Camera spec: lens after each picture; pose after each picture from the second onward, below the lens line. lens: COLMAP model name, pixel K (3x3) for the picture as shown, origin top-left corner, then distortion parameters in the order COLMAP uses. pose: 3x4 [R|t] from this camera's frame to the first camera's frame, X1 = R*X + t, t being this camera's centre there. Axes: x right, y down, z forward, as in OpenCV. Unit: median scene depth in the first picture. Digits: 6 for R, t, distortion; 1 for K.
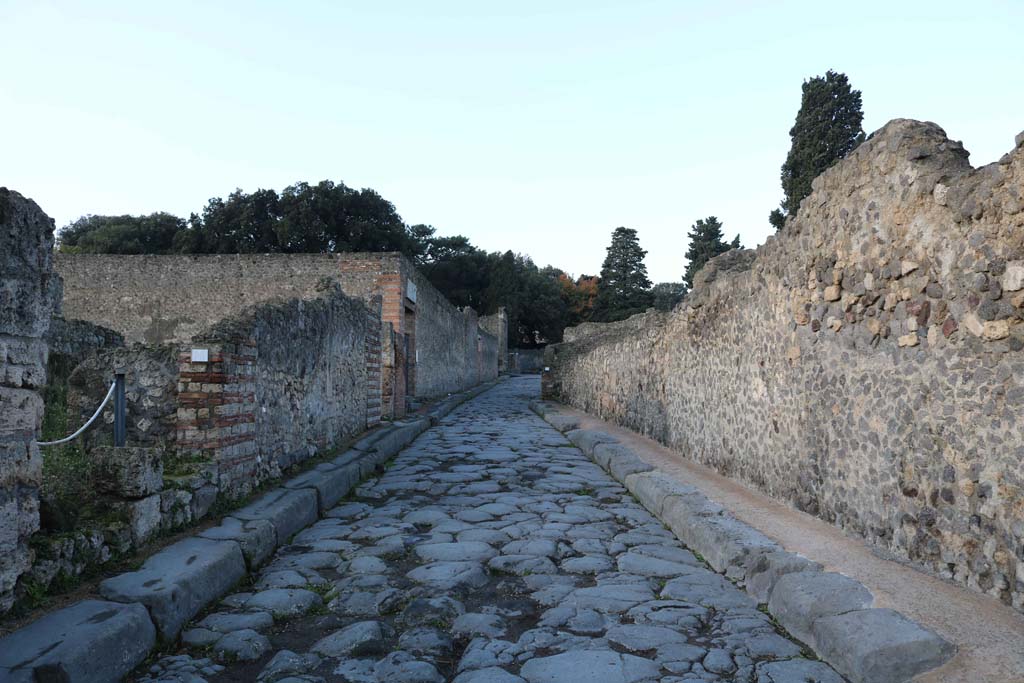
lens RADIAL K [[866.5, 0, 513.9], [0, 866.5, 338.1], [0, 0, 1]] dist [-0.154366, 0.125518]
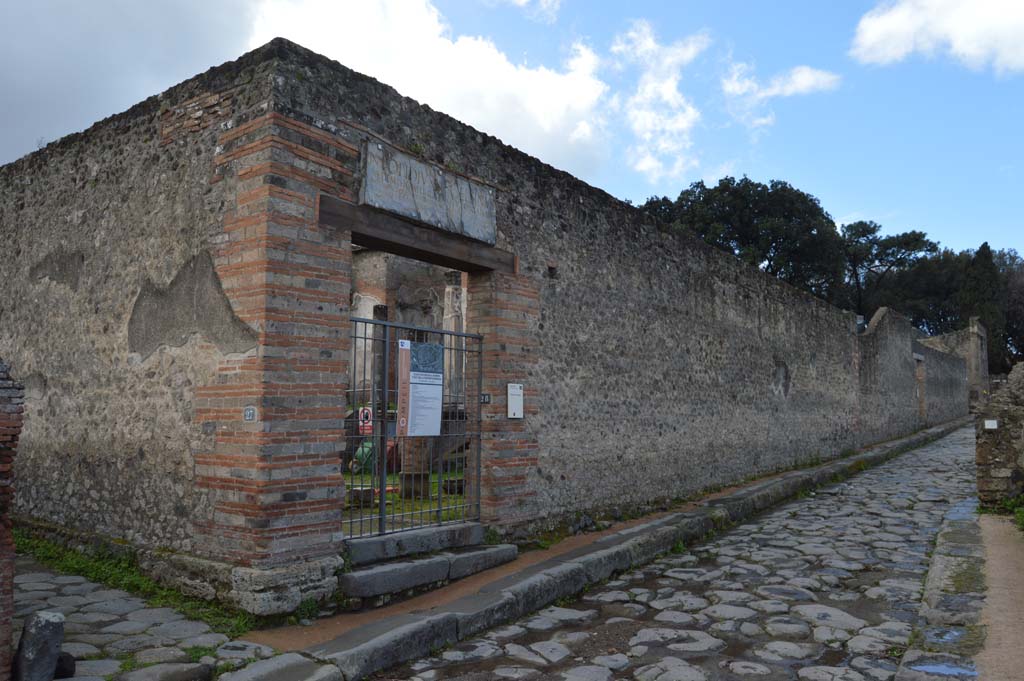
lens RADIAL K [[808.5, 0, 513.0], [0, 808.5, 343.9], [0, 0, 1]] dist [-0.073877, -0.011050]
pose [[0.837382, -0.050233, -0.544306, 0.094331], [0.030476, 0.998510, -0.045264, 0.020038], [0.545769, 0.021315, 0.837665, 1.144670]]
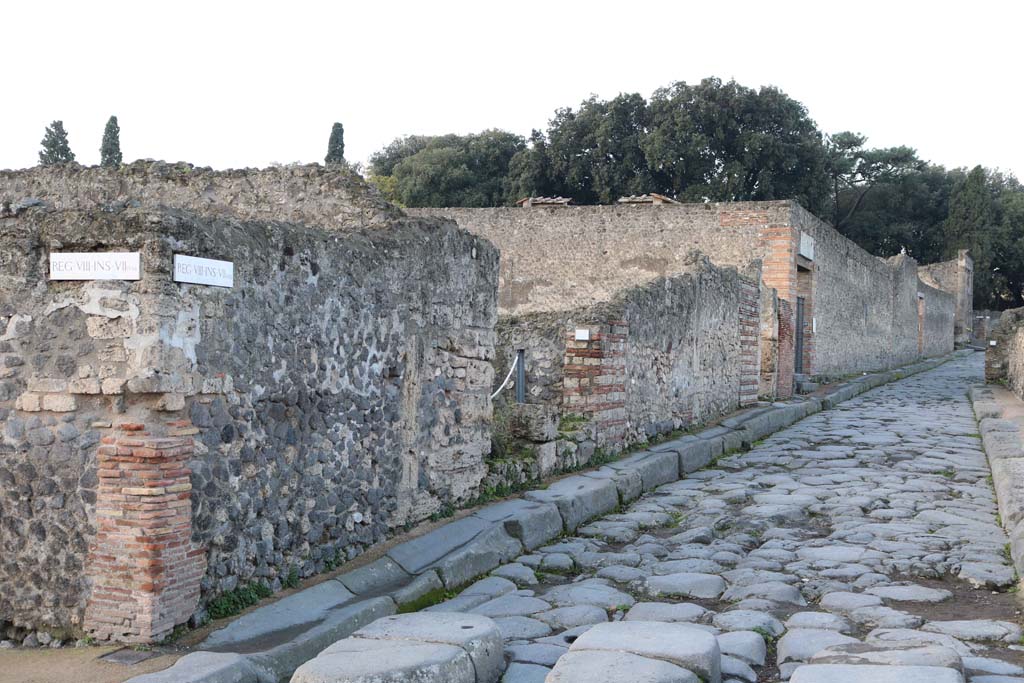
lens RADIAL K [[1270.6, 0, 508.8], [0, 1270.6, 343.5], [0, 0, 1]] dist [-0.067418, 0.000000]
pose [[0.930128, 0.017081, -0.366839, 0.088881], [-0.001289, 0.999063, 0.043251, -0.020245], [0.367234, -0.039756, 0.929279, -0.323624]]
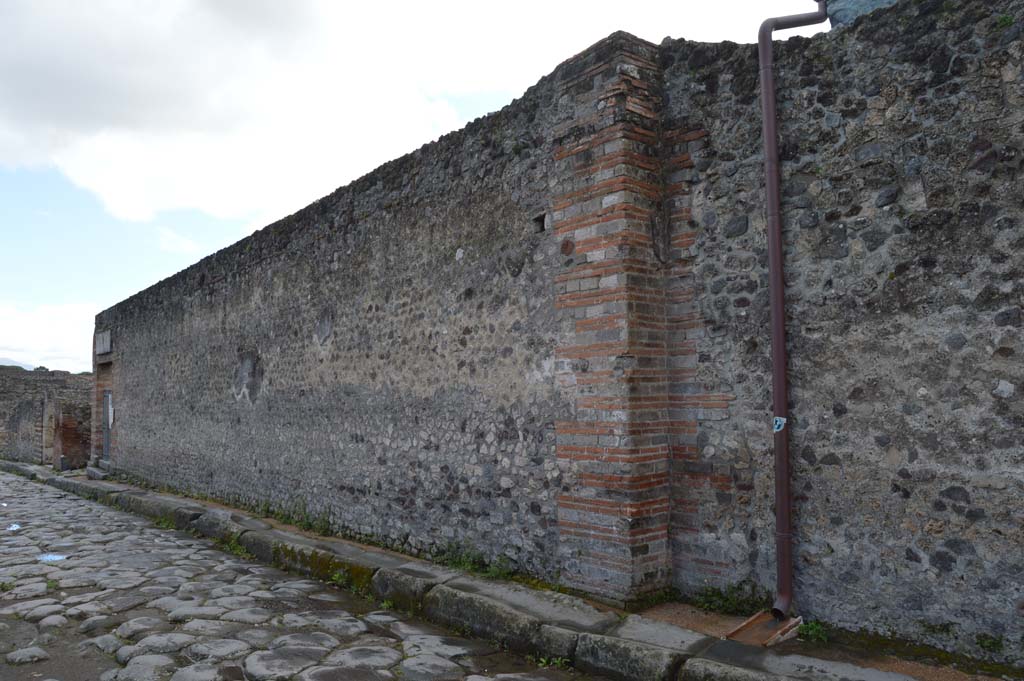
lens RADIAL K [[808.5, 0, 511.9], [0, 808.5, 340.9], [0, 0, 1]] dist [-0.073877, -0.011050]
pose [[-0.787264, -0.024126, -0.616145, 0.080328], [0.057487, 0.992010, -0.112297, 0.086446], [0.613931, -0.123828, -0.779587, 2.791659]]
